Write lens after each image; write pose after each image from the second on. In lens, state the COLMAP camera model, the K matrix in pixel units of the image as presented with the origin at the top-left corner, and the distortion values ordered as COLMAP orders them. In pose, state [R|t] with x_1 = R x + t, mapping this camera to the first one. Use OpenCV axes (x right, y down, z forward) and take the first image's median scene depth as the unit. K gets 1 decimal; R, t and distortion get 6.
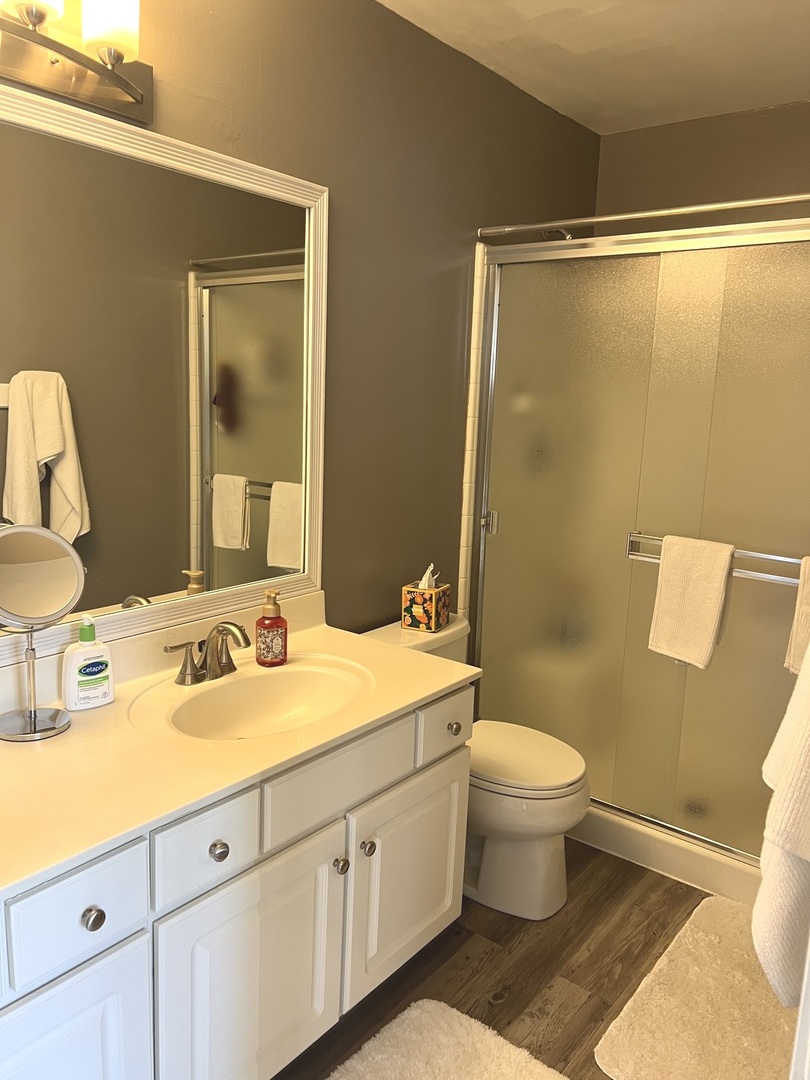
lens RADIAL K [[813.3, 0, 410.3], [0, 813.3, 531.9], [0, 0, 1]] dist [0.067158, -0.103886]
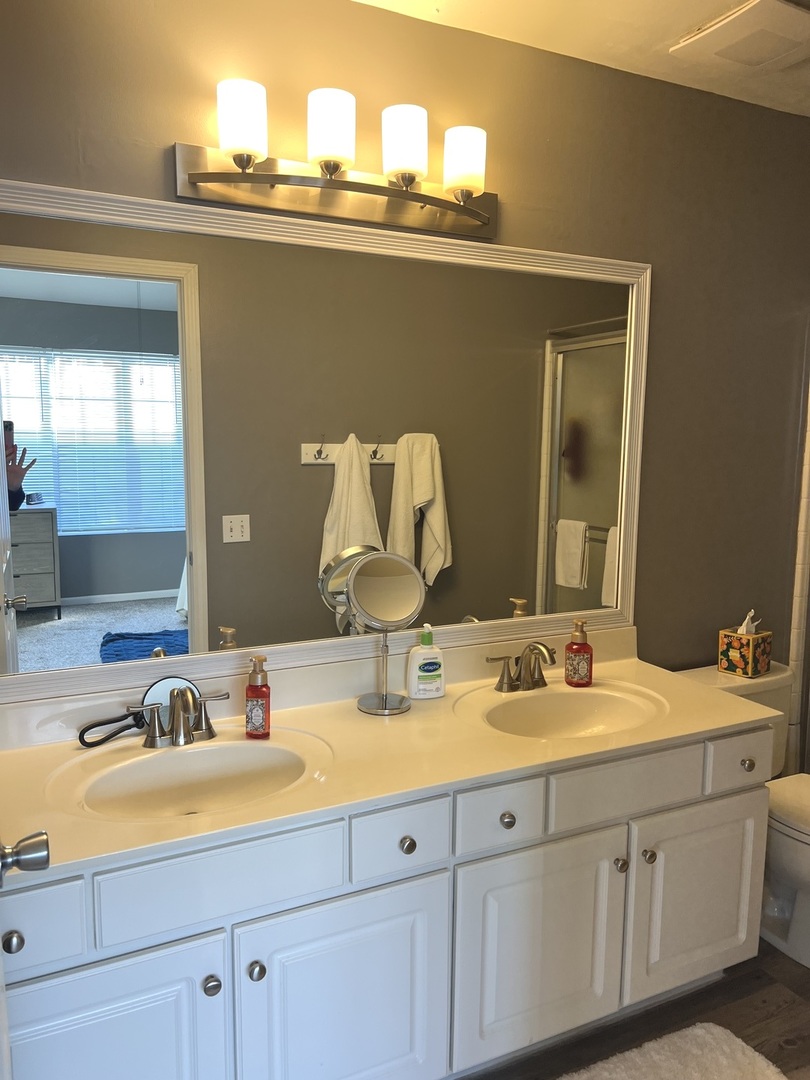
lens RADIAL K [[813.3, 0, 410.3], [0, 813.3, 531.9], [0, 0, 1]] dist [0.067158, -0.103886]
pose [[0.898829, 0.024111, -0.437636, 0.112997], [-0.049791, 0.997639, -0.047299, 0.015050], [0.435463, 0.064304, 0.897907, -0.136833]]
